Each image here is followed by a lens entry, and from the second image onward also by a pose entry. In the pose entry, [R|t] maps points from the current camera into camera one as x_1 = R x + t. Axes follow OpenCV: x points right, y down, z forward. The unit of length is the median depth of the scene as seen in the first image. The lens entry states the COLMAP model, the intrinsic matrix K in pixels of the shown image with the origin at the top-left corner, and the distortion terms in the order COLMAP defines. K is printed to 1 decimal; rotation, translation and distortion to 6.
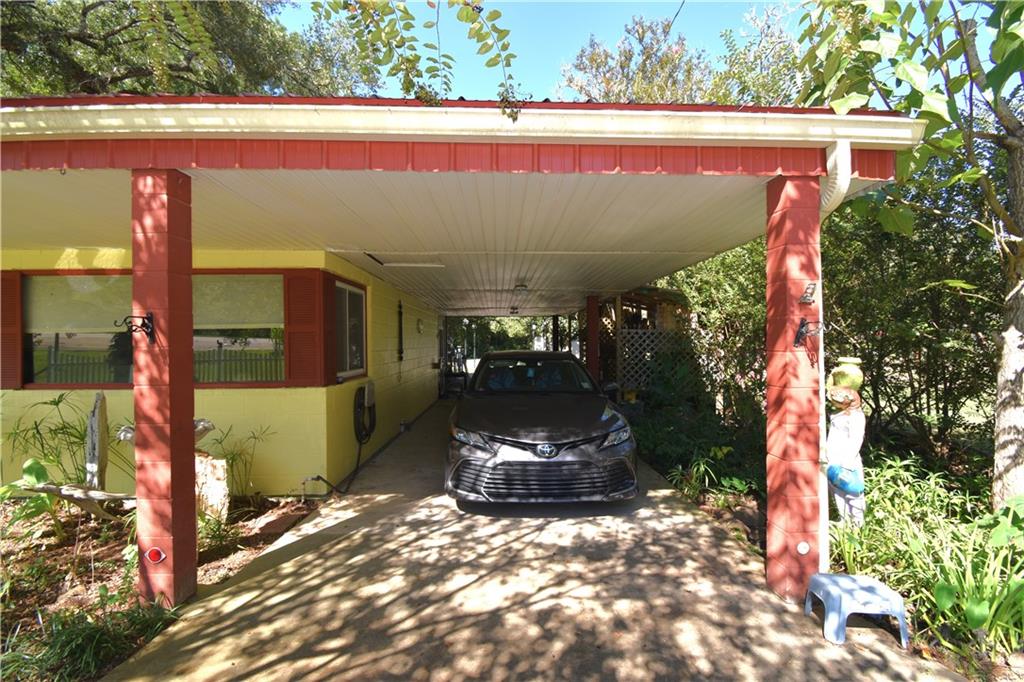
lens RADIAL K [[457.4, 0, 516.3], [0, 457.4, 344.3], [0, 0, 1]] dist [0.015053, -0.024178]
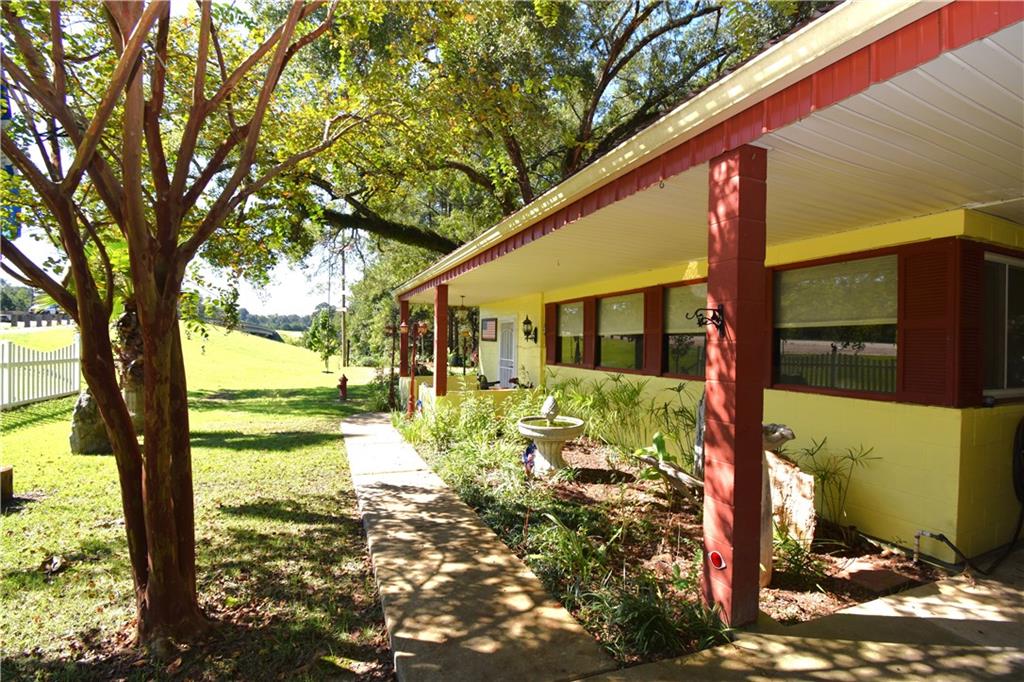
lens RADIAL K [[457.4, 0, 516.3], [0, 457.4, 344.3], [0, 0, 1]] dist [0.015053, -0.024178]
pose [[0.370007, 0.015908, -0.928893, -0.055403], [-0.026013, 0.999639, 0.006758, 0.015084], [0.928665, 0.021663, 0.370287, 0.206132]]
